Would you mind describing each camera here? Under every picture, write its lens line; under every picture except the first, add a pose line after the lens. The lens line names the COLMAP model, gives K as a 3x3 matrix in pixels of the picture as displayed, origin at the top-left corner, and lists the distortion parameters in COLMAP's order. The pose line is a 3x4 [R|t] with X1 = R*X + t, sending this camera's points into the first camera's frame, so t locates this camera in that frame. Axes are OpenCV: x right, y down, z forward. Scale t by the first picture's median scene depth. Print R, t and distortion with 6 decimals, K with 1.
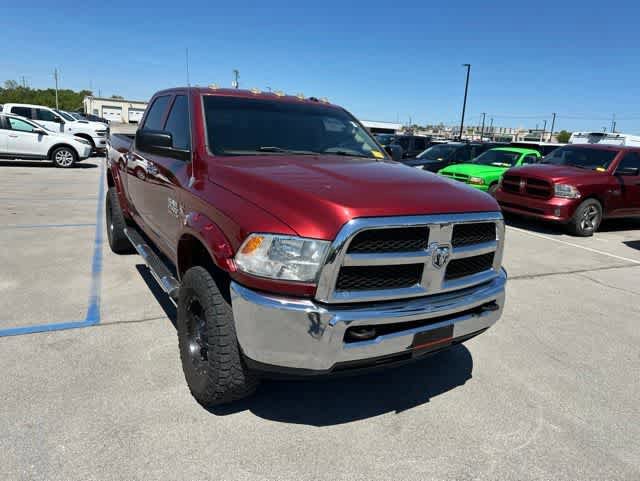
lens RADIAL K [[448.5, 0, 316.3], [0, 448.5, 238.7], [0, 0, 1]] dist [0.048421, -0.054930]
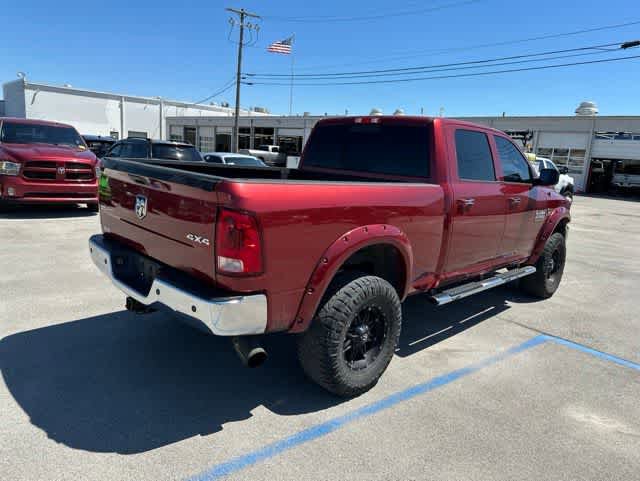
lens RADIAL K [[448.5, 0, 320.5], [0, 448.5, 239.2], [0, 0, 1]] dist [0.048421, -0.054930]
pose [[-0.235753, -0.262406, 0.935716, -1.548935], [0.144605, 0.942664, 0.300788, -0.545518], [-0.960994, 0.206221, -0.184290, 1.930682]]
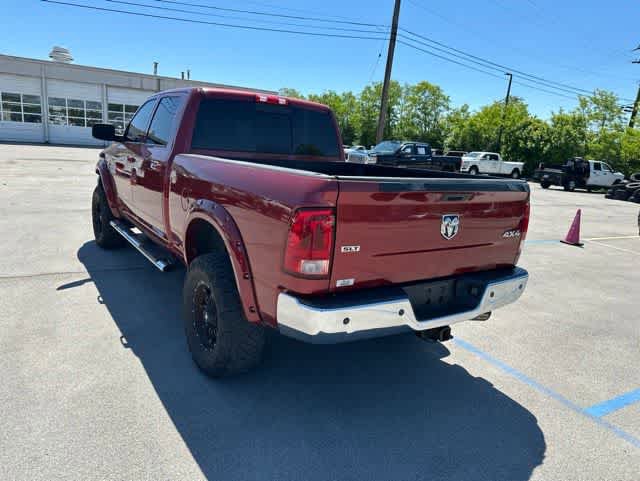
lens RADIAL K [[448.5, 0, 317.4], [0, 448.5, 240.7], [0, 0, 1]] dist [0.048421, -0.054930]
pose [[-0.987607, -0.126533, -0.092852, -0.377952], [-0.154521, 0.887523, 0.434081, -0.673668], [0.027483, 0.443049, -0.896076, 2.768776]]
